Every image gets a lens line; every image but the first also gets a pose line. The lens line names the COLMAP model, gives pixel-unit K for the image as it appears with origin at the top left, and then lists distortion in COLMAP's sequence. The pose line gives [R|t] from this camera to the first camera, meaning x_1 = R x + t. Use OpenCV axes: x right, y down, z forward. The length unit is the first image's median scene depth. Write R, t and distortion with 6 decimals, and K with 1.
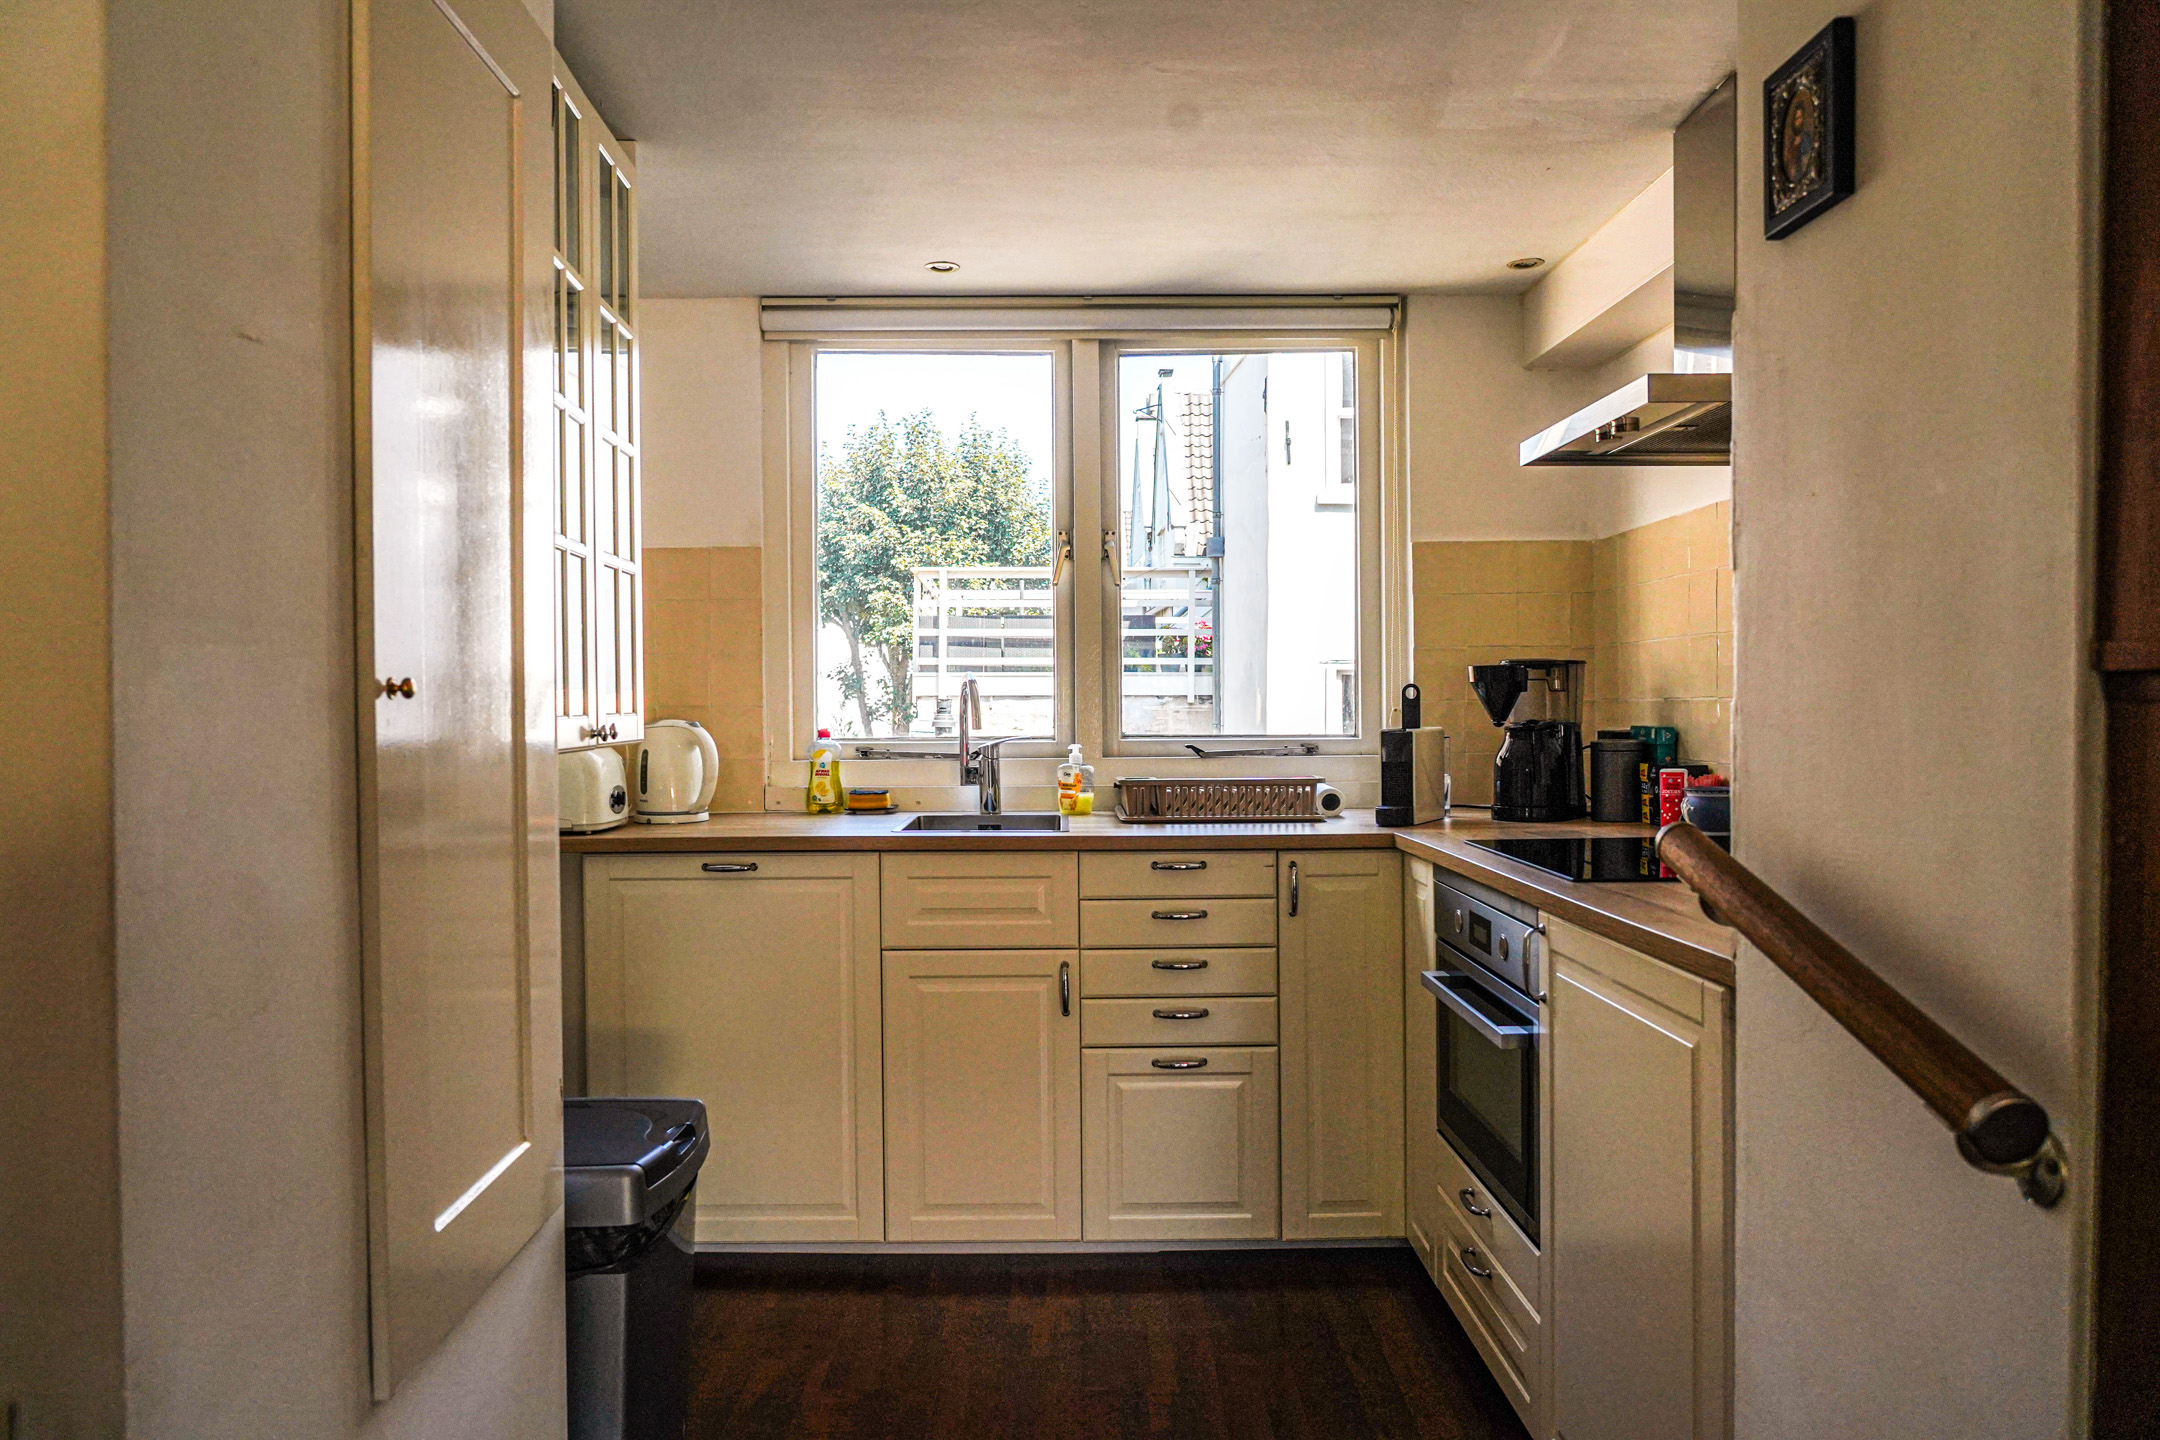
lens RADIAL K [[1488.7, 0, 1084.9], [0, 1488.7, 712.4], [0, 0, 1]] dist [0.000480, 0.003686]
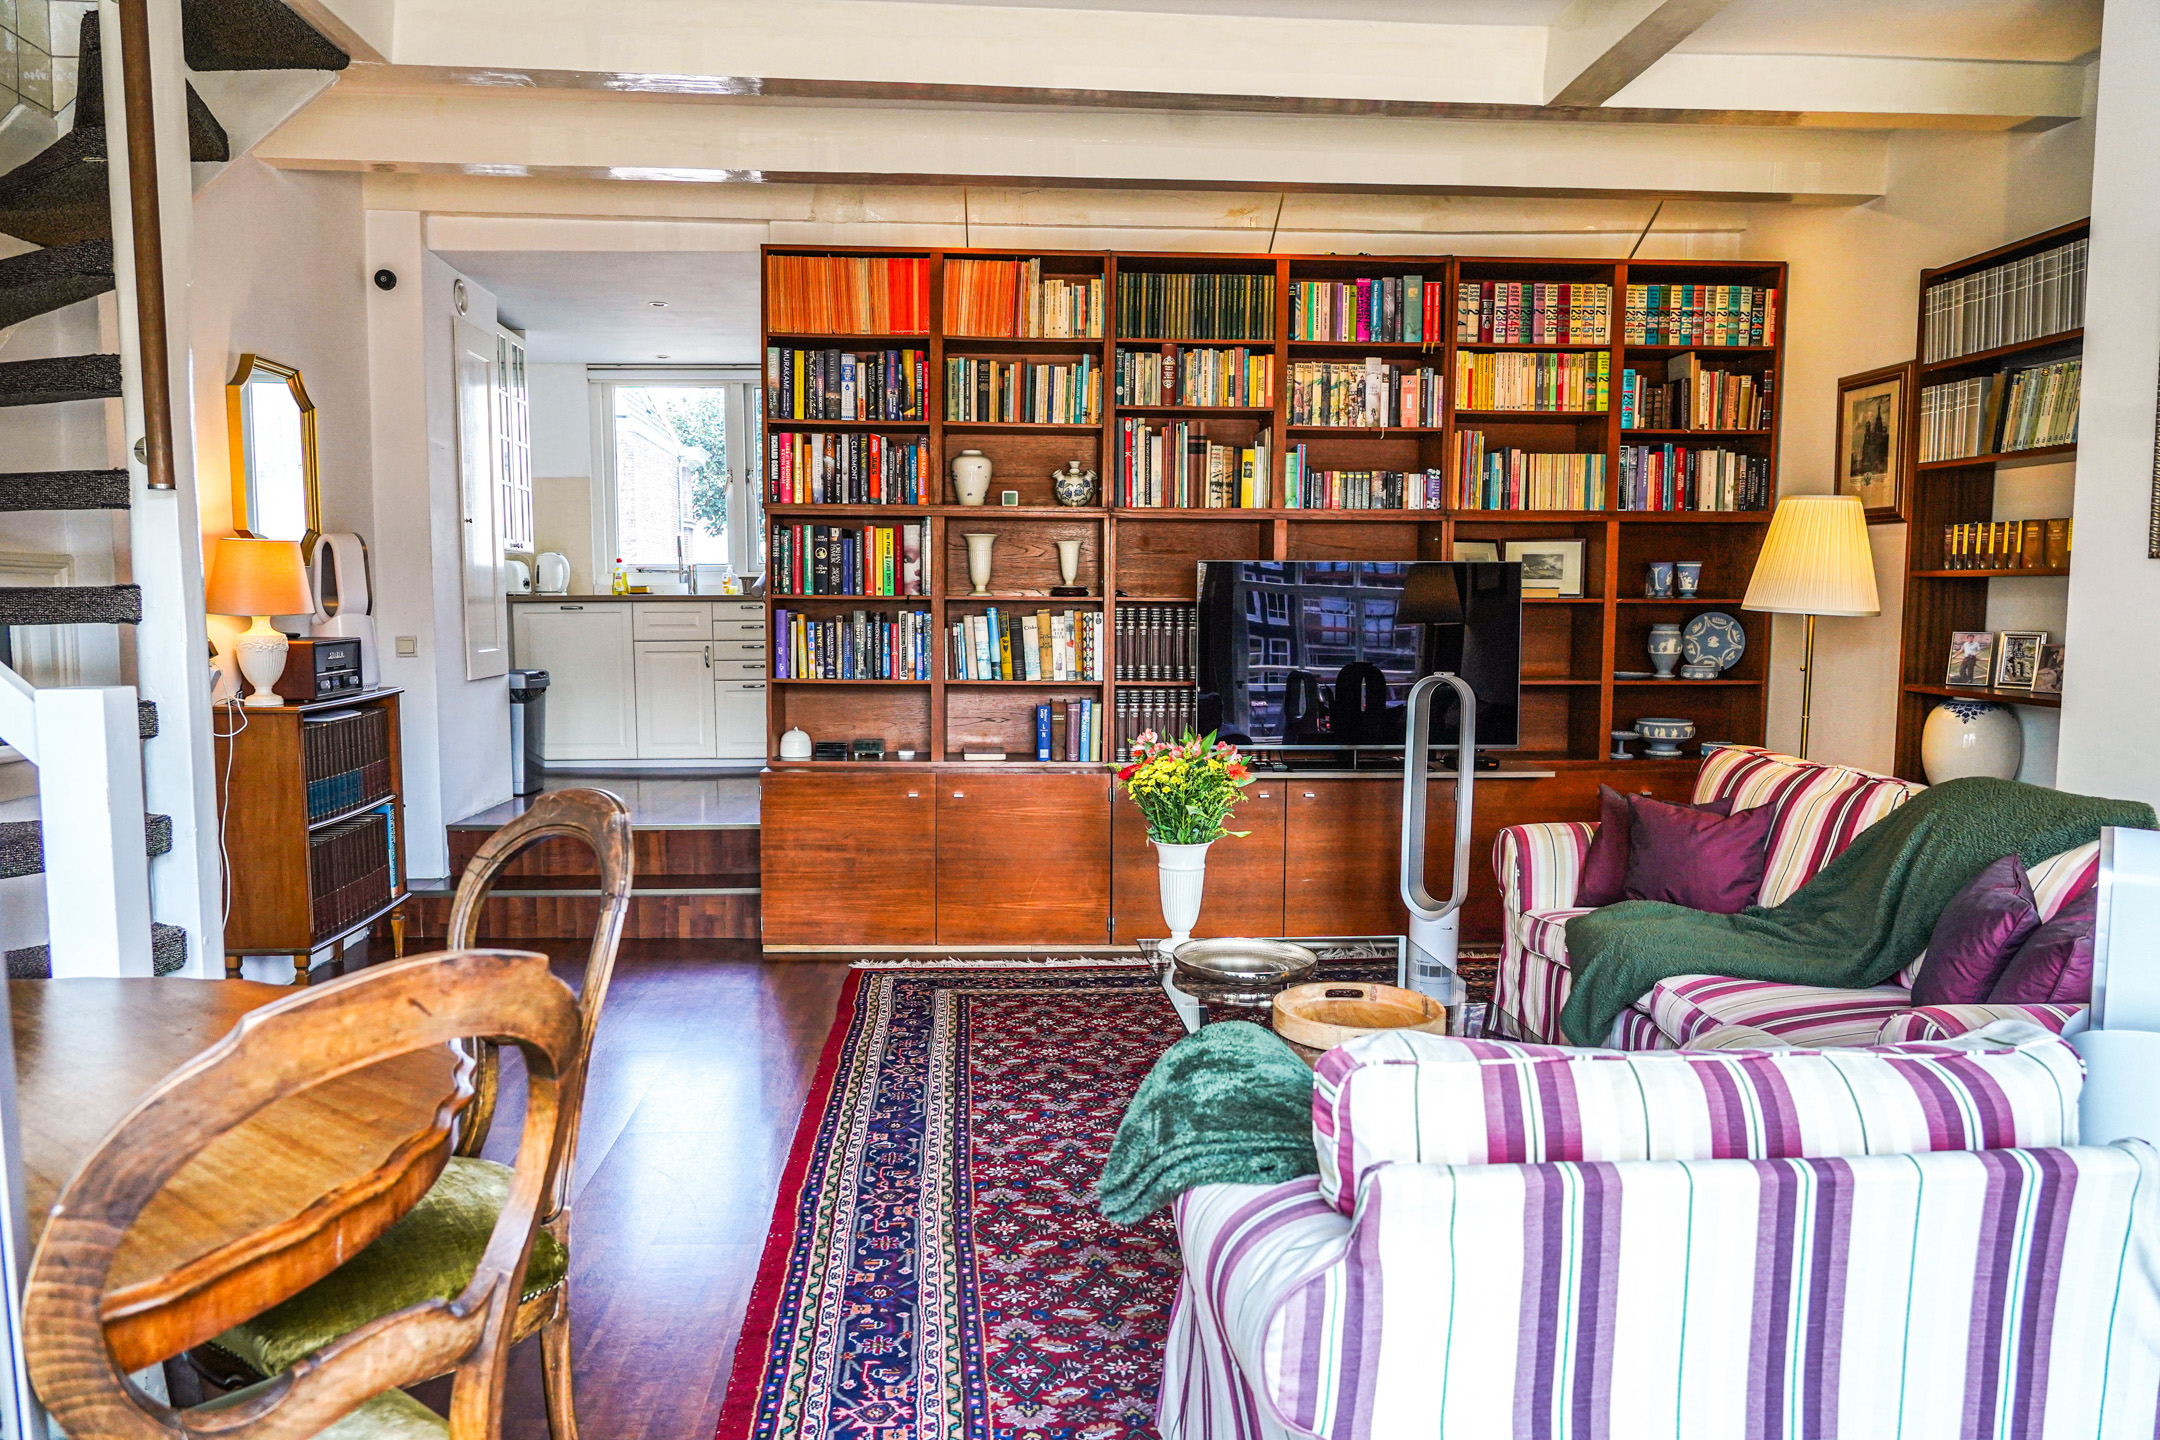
lens RADIAL K [[1488.7, 0, 1072.3], [0, 1488.7, 724.2], [0, 0, 1]] dist [0.000480, 0.003686]
pose [[0.999464, 0.000833, 0.032733, 0.508503], [-0.003196, 0.997385, 0.072198, 0.112109], [-0.032587, -0.072264, 0.996853, -1.504151]]
